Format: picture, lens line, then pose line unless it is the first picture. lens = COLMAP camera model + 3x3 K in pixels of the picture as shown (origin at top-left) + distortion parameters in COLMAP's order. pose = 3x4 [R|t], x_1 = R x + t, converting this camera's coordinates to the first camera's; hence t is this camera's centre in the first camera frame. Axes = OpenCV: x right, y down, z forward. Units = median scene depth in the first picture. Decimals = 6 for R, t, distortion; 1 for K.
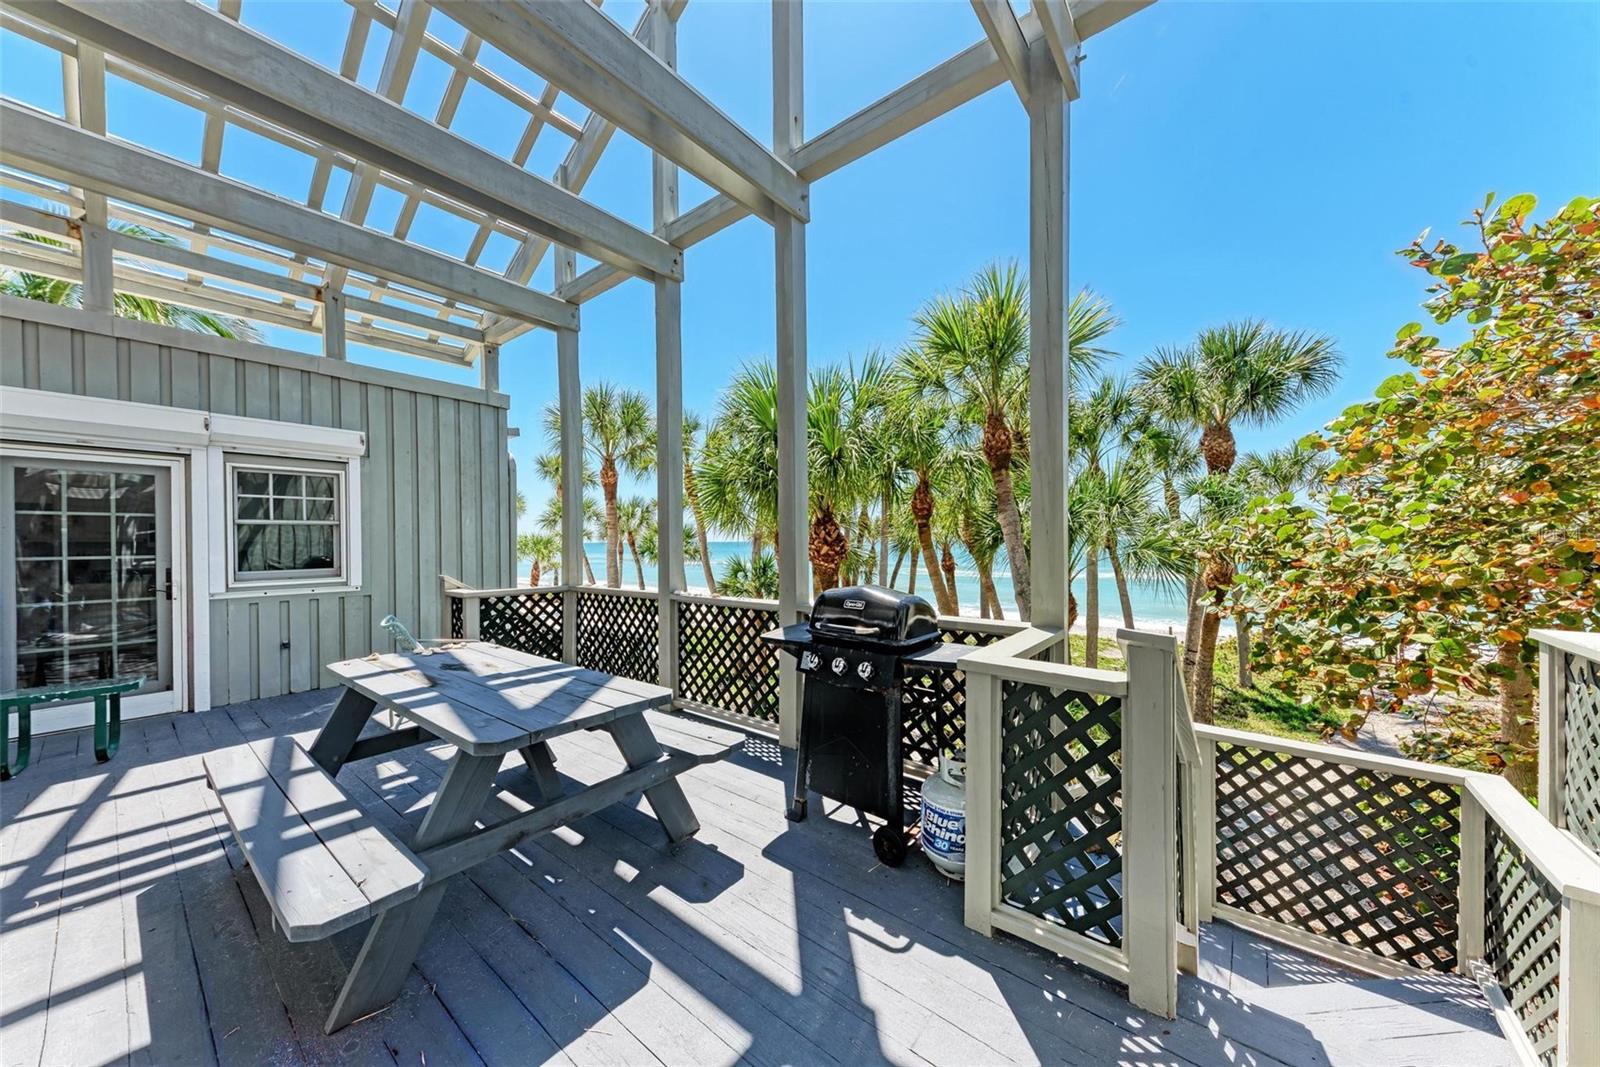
lens RADIAL K [[547.0, 0, 808.6], [0, 547.0, 542.8], [0, 0, 1]] dist [0.009239, -0.000309]
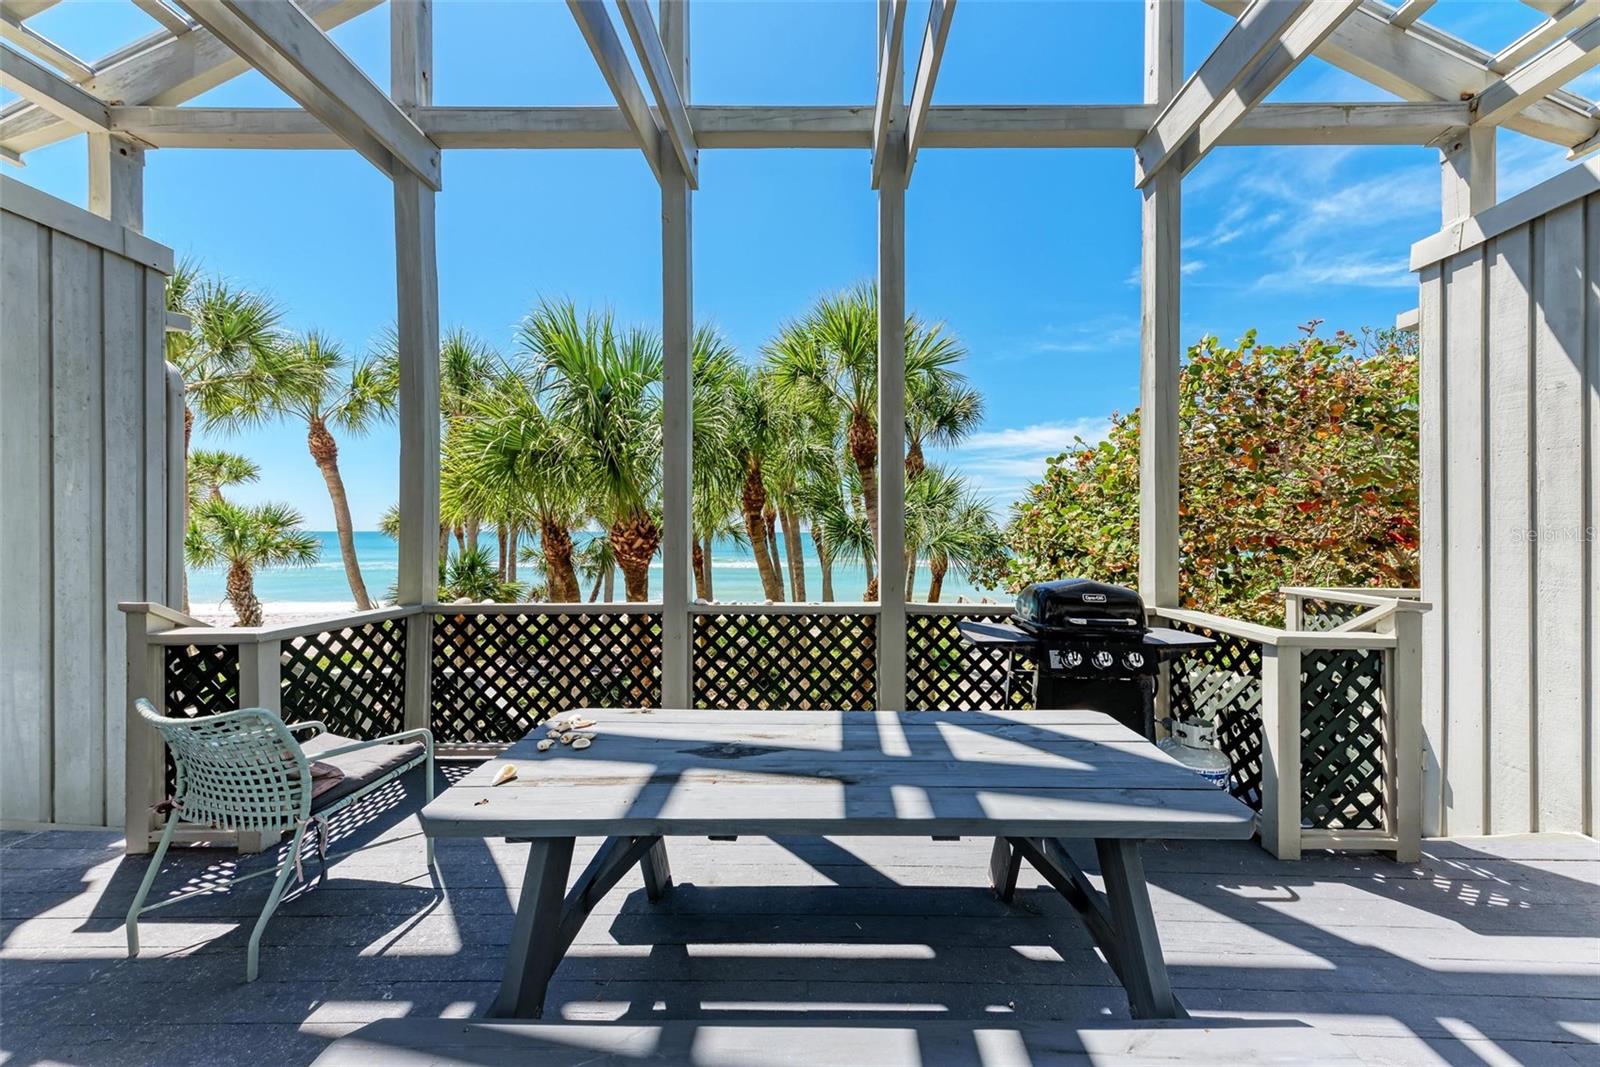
lens RADIAL K [[566.9, 0, 821.2], [0, 566.9, 528.1], [0, 0, 1]] dist [0.010247, -0.000134]
pose [[0.788048, 0.012578, 0.615485, -0.480205], [-0.004902, 0.999888, -0.014158, -0.000161], [-0.615594, 0.008140, 0.788021, 0.235126]]
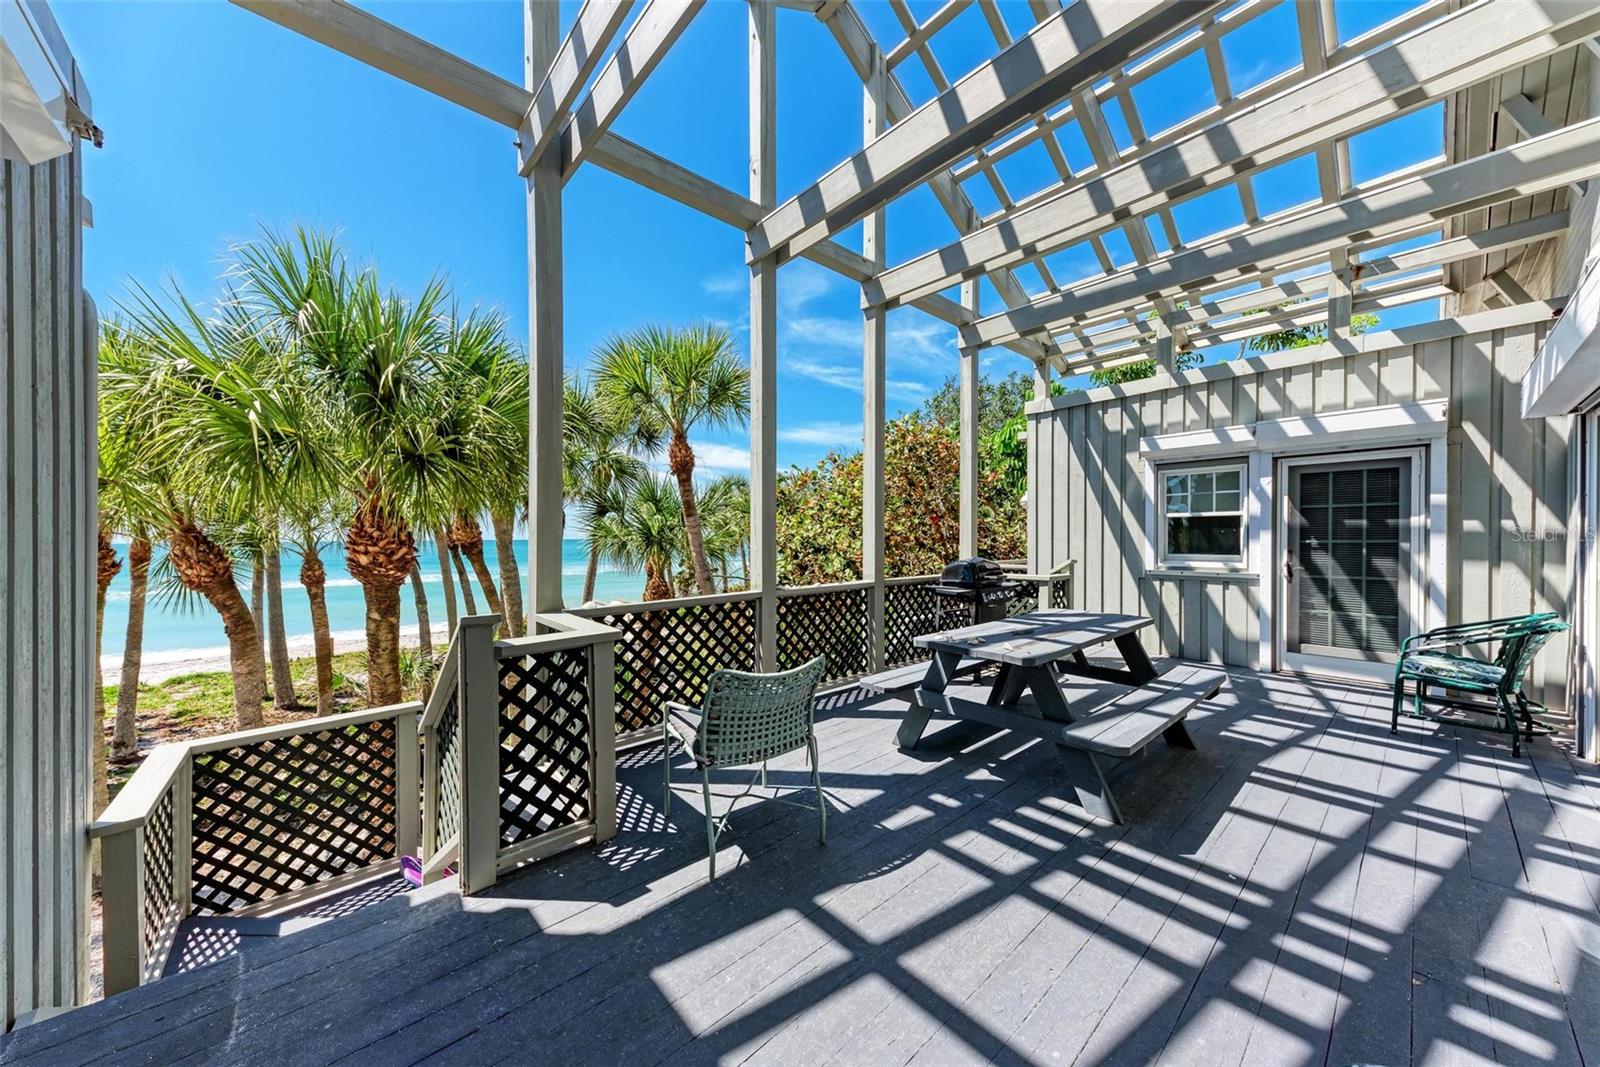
lens RADIAL K [[547.0, 0, 808.6], [0, 547.0, 542.8], [0, 0, 1]] dist [0.009239, -0.000309]
pose [[0.166967, -0.006477, 0.985941, -0.988231], [0.012939, 0.999907, 0.004378, 0.004102], [-0.985878, 0.012026, 0.167035, 0.633543]]
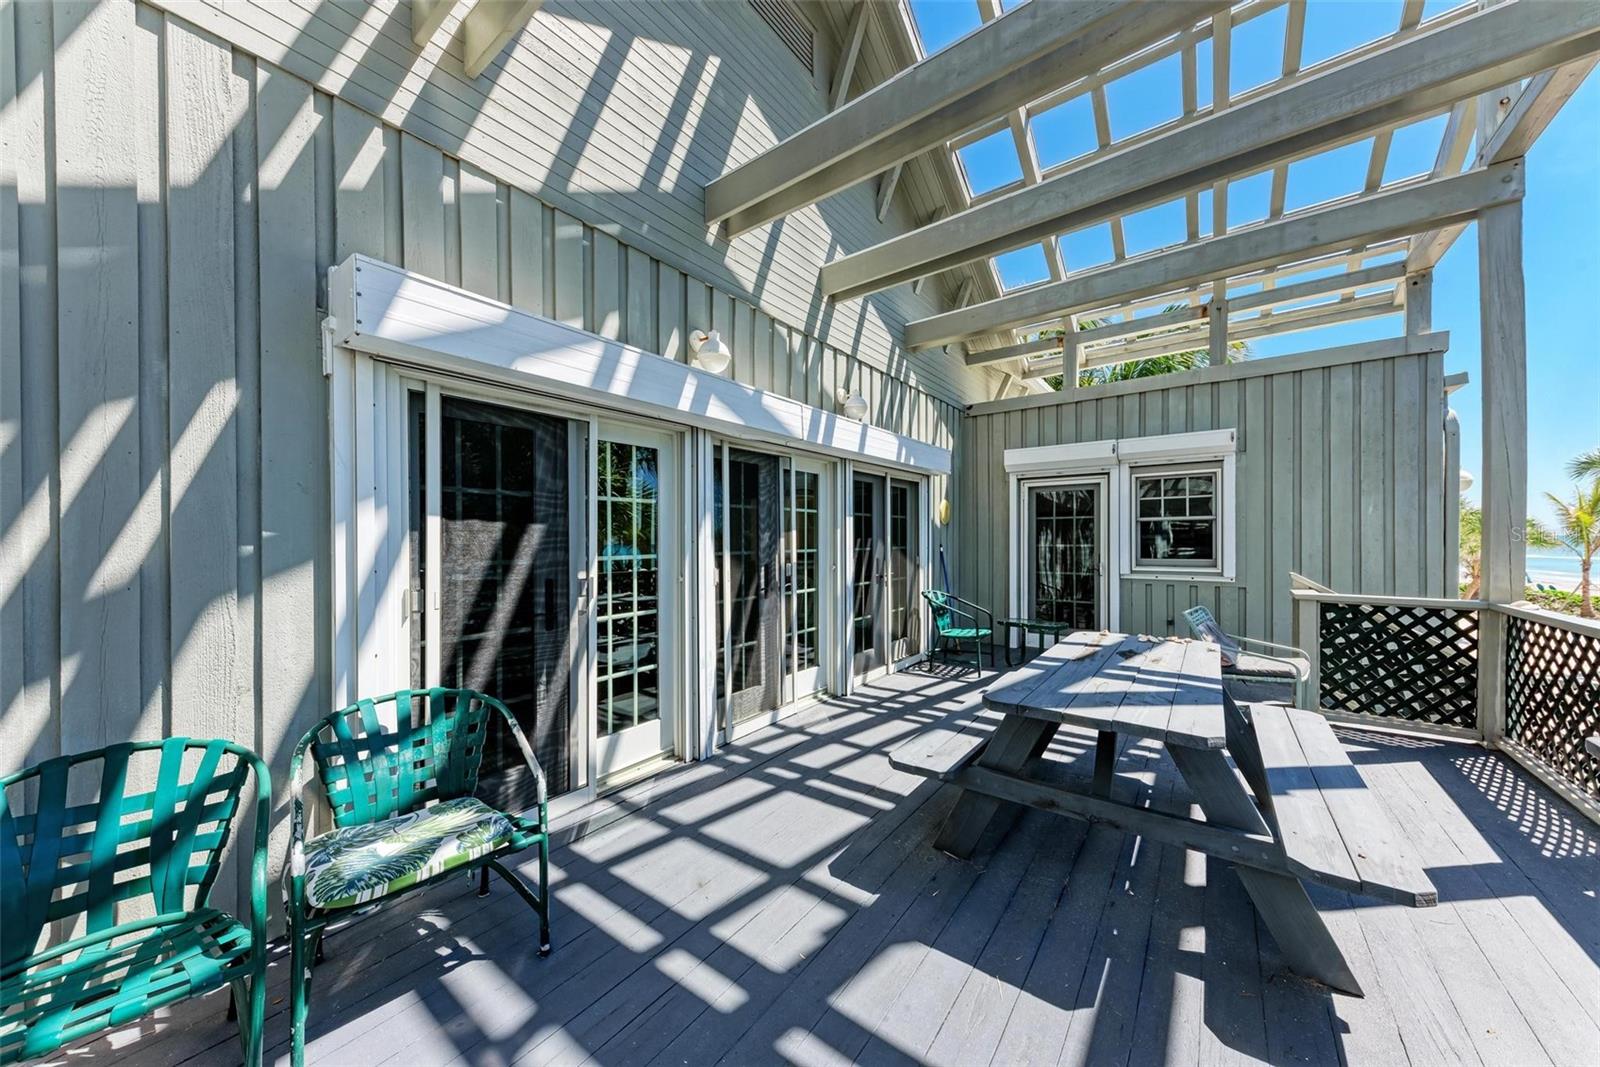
lens RADIAL K [[547.0, 0, 808.6], [0, 547.0, 542.8], [0, 0, 1]] dist [0.009239, -0.000309]
pose [[0.032395, 0.013030, -0.999390, 0.195185], [-0.000350, 0.999915, 0.013025, -0.000431], [0.999475, -0.000072, 0.032397, 0.171895]]
